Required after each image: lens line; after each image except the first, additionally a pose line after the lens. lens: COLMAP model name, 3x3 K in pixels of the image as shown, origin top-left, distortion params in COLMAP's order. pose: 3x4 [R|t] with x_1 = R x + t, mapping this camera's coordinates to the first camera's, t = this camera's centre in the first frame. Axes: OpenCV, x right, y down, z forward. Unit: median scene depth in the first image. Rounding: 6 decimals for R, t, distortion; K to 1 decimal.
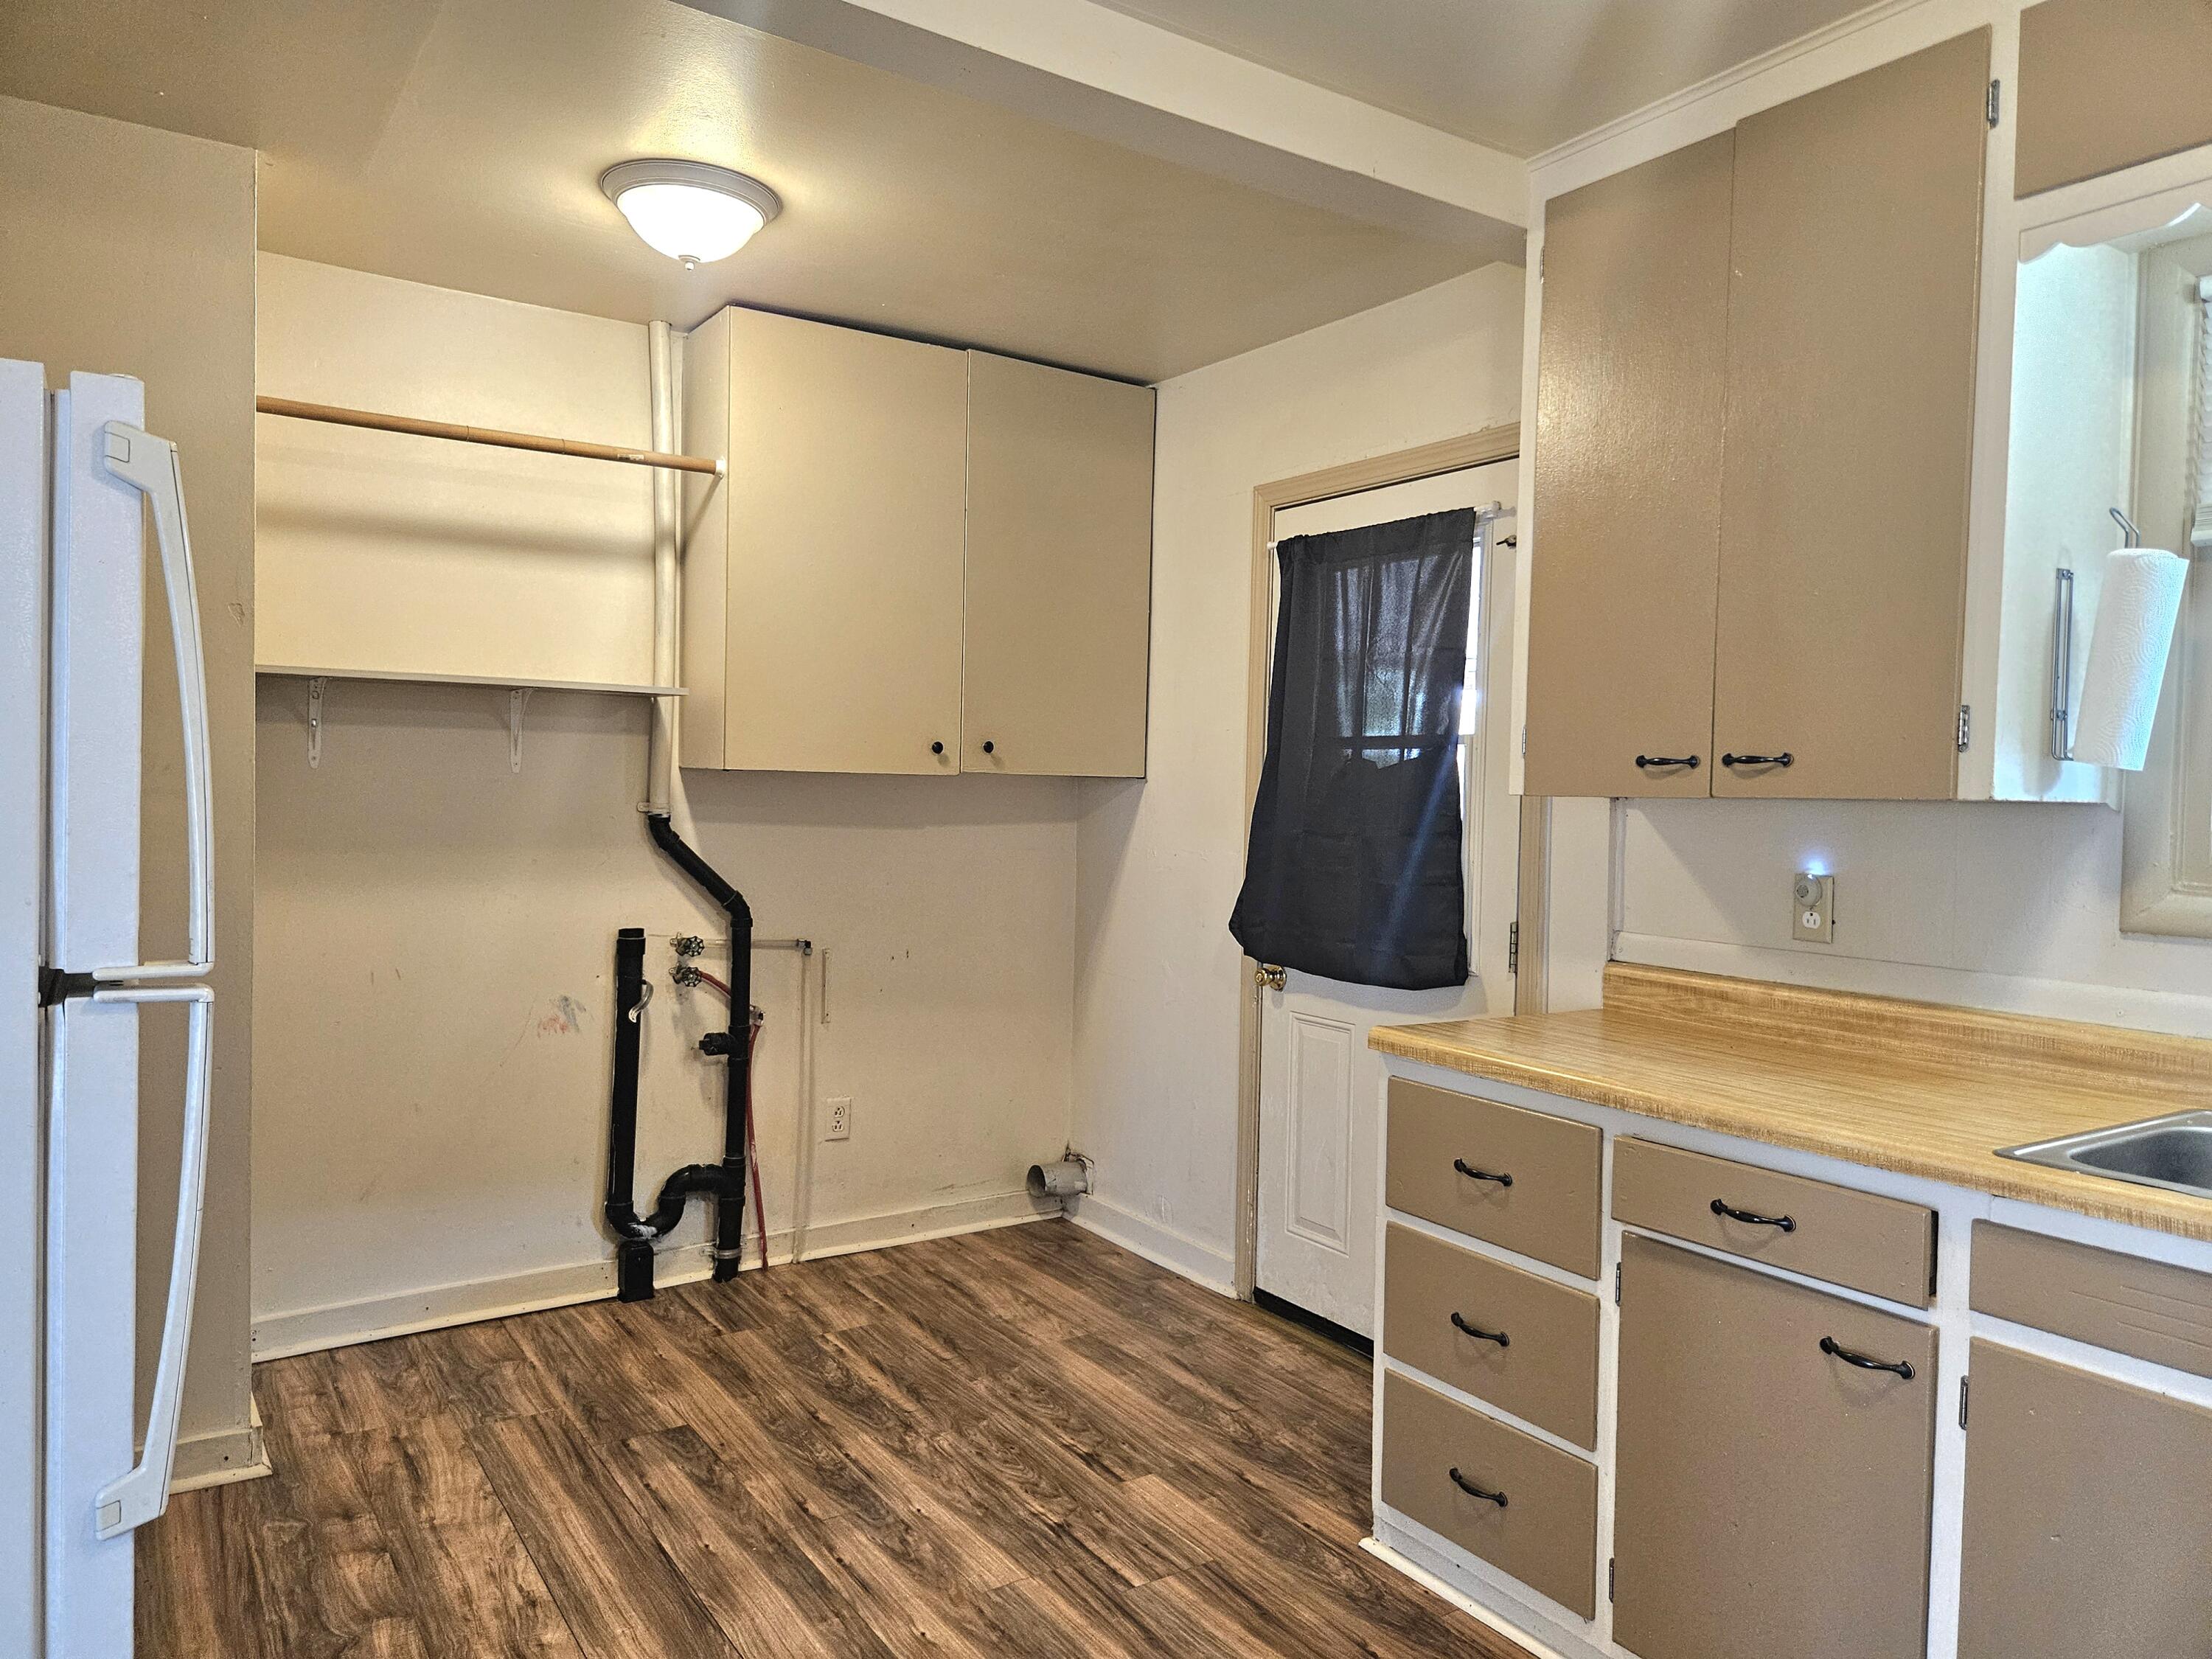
lens RADIAL K [[1497.3, 0, 1091.9], [0, 1497.3, 827.7], [0, 0, 1]] dist [0.079334, -0.071855]
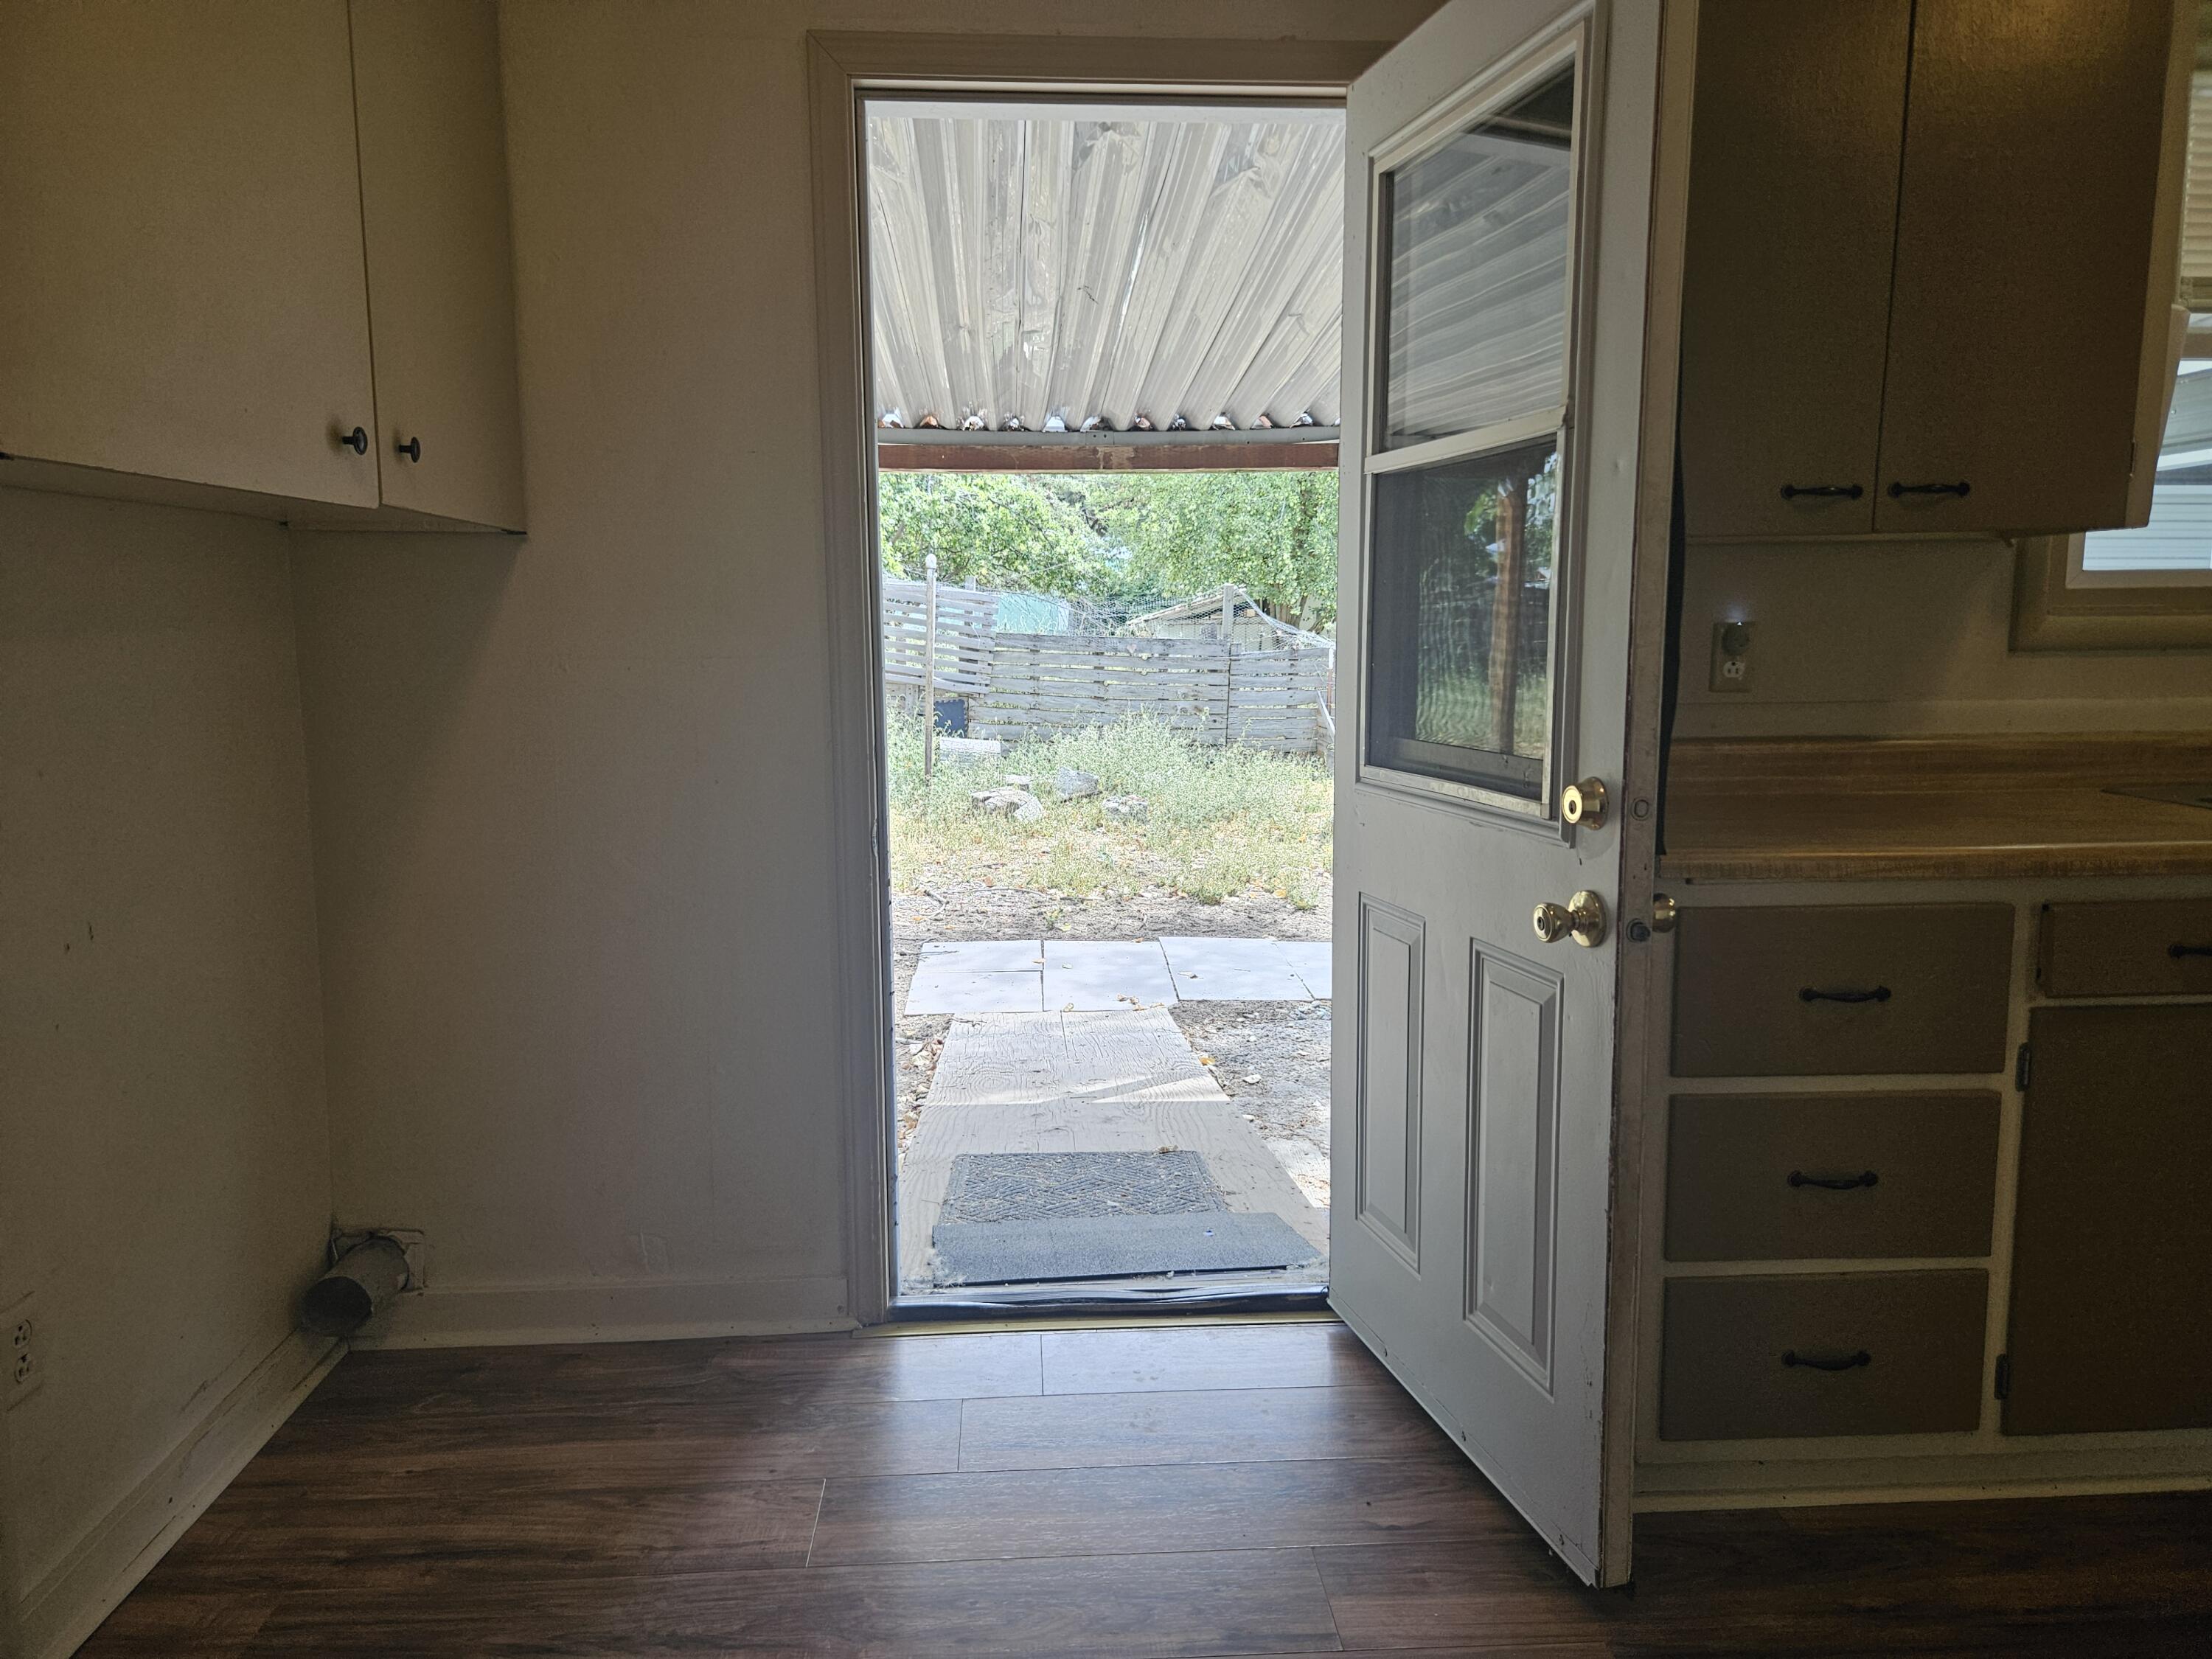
lens RADIAL K [[1497.3, 0, 1091.9], [0, 1497.3, 827.7], [0, 0, 1]] dist [0.079334, -0.071855]
pose [[0.500297, -0.146268, 0.853410, -0.605872], [0.042216, 0.988577, 0.144686, 0.003217], [-0.864824, -0.036358, 0.500757, 0.907978]]
